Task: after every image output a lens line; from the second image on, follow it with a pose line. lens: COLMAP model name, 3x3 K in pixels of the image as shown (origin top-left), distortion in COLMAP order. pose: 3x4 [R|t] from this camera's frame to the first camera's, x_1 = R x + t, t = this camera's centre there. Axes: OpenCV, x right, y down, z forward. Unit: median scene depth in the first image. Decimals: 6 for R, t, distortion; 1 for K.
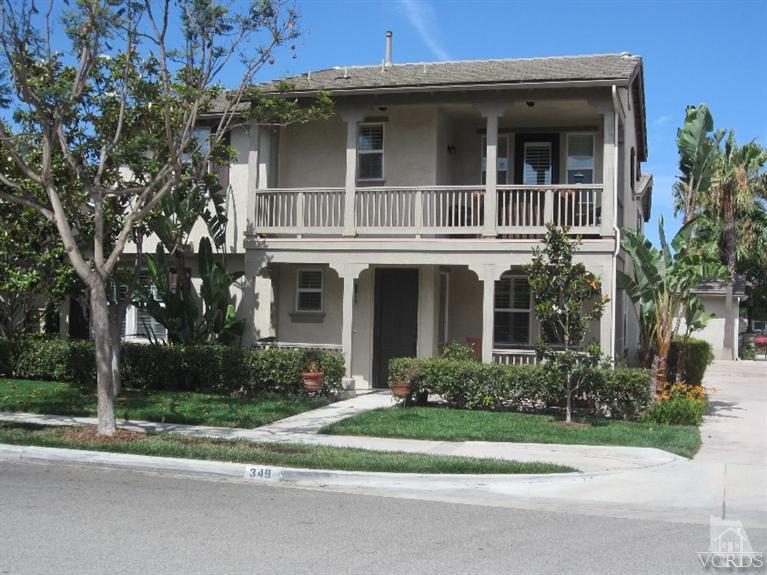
lens RADIAL K [[1023.0, 0, 383.6], [0, 1023.0, 286.5], [0, 0, 1]] dist [-0.125393, 0.000000]
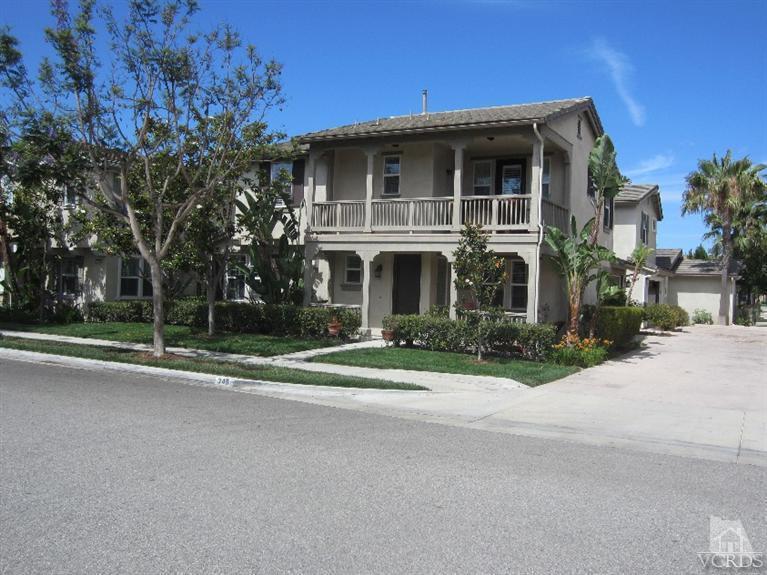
lens RADIAL K [[735.2, 0, 383.2], [0, 735.2, 286.9], [0, 0, 1]] dist [-0.059354, 0.000000]
pose [[0.972874, 0.009747, -0.231129, 0.240465], [-0.004192, 0.999691, 0.024514, 0.003486], [0.231296, -0.022880, 0.972614, -0.037829]]
